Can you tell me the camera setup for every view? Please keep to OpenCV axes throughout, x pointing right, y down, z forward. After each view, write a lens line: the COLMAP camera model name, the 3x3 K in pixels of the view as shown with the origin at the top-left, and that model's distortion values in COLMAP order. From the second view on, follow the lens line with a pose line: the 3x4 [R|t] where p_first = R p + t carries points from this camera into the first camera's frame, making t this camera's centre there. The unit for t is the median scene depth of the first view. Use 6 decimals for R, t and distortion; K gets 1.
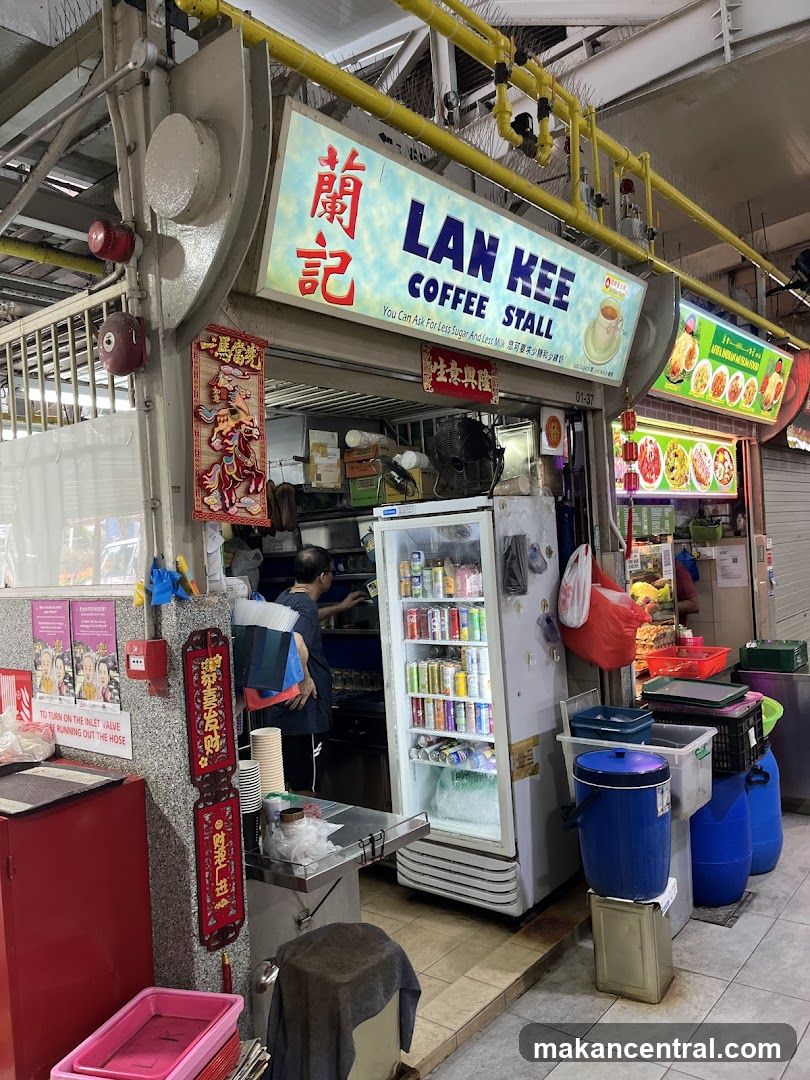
lens RADIAL K [[816.7, 0, 406.2], [0, 816.7, 568.9], [0, 0, 1]] dist [0.011415, 0.004263]
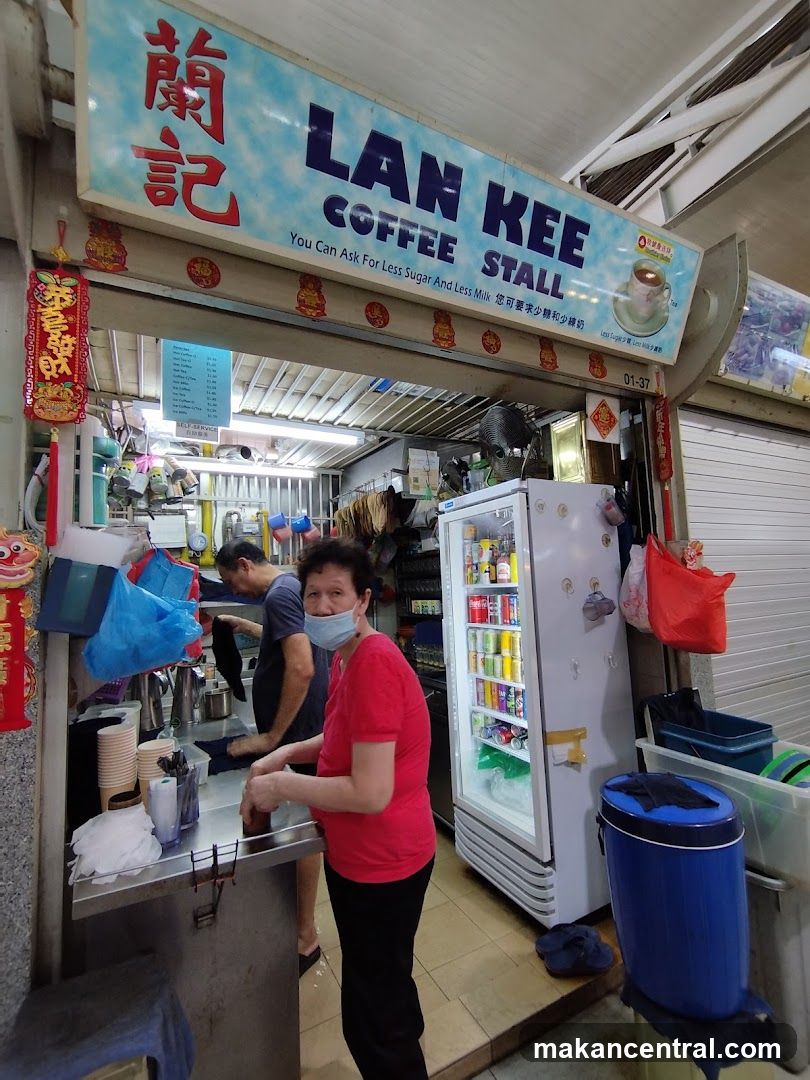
lens RADIAL K [[489.4, 0, 410.2], [0, 489.4, 539.7], [0, 0, 1]] dist [-0.000229, -0.000088]
pose [[0.921019, -0.000526, -0.389516, 0.276270], [-0.036323, 0.995526, -0.087229, 0.054363], [0.387819, 0.094488, 0.916880, 0.529202]]
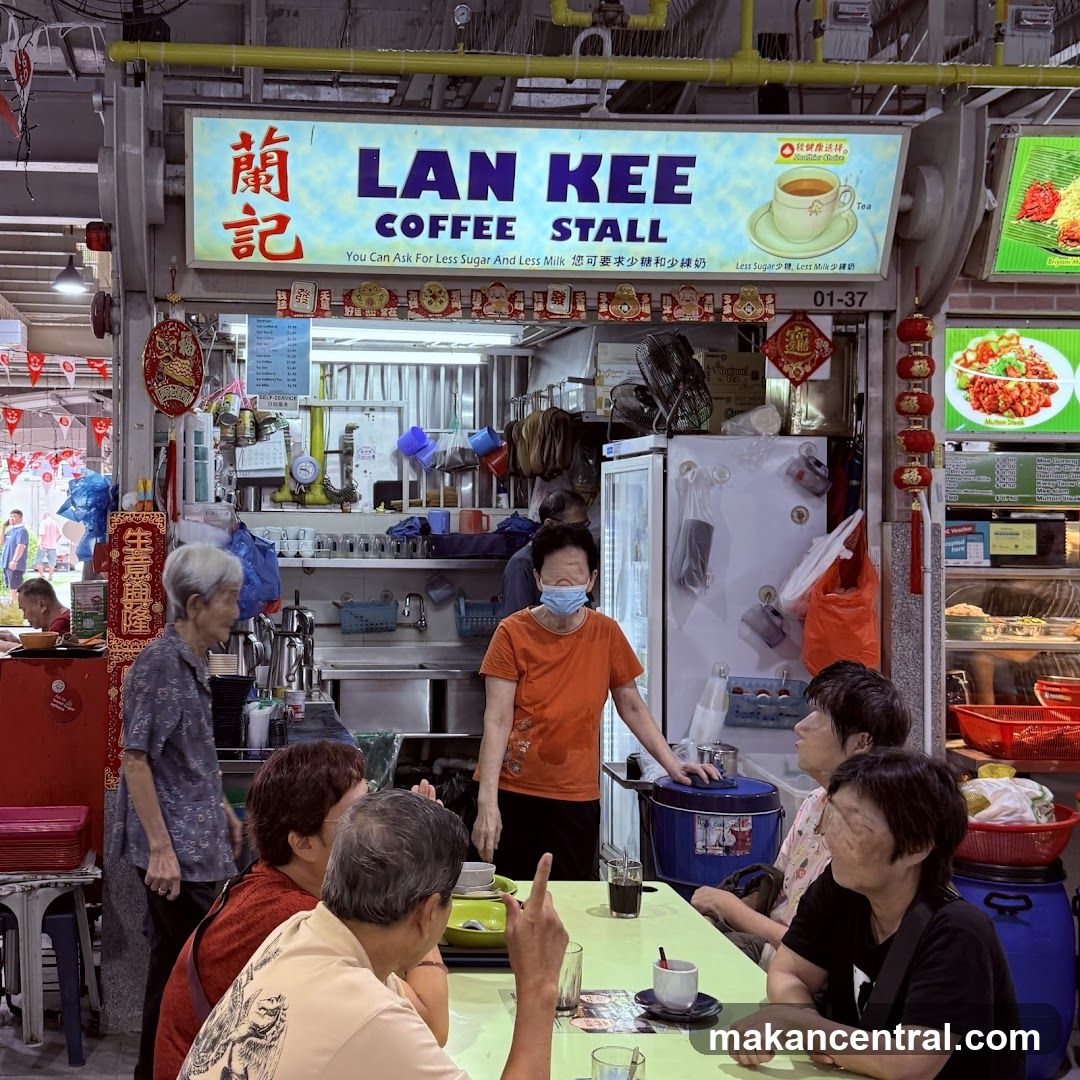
lens RADIAL K [[1760.0, 0, 406.1], [0, 1760.0, 540.1], [0, 0, 1]] dist [0.183459, 0.033641]
pose [[0.701694, 0.083897, -0.707521, 1.457123], [-0.076092, 0.996188, 0.042662, -0.057638], [0.708403, 0.023901, 0.705403, -0.445574]]
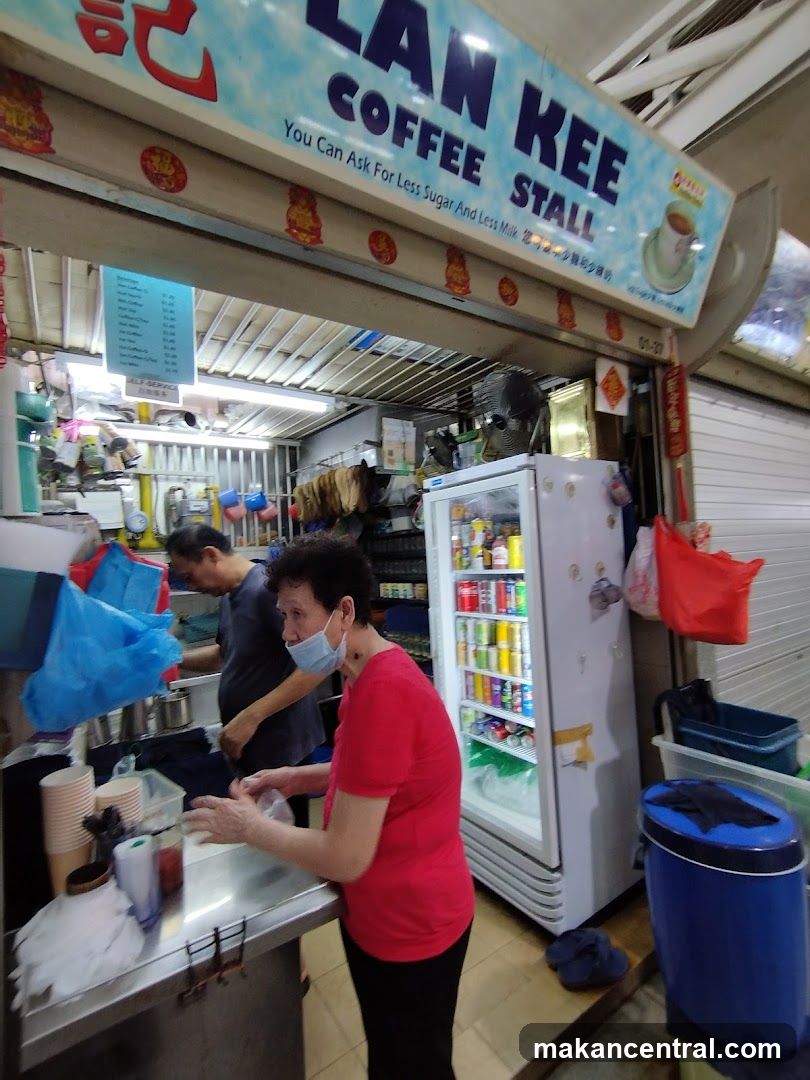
lens RADIAL K [[497.1, 0, 404.2], [0, 497.1, 545.0], [0, 0, 1]] dist [0.002610, 0.000656]
pose [[0.957094, 0.015107, -0.289382, 0.173116], [-0.023653, 0.999381, -0.026060, 0.034857], [0.288809, 0.031787, 0.956859, 0.582643]]
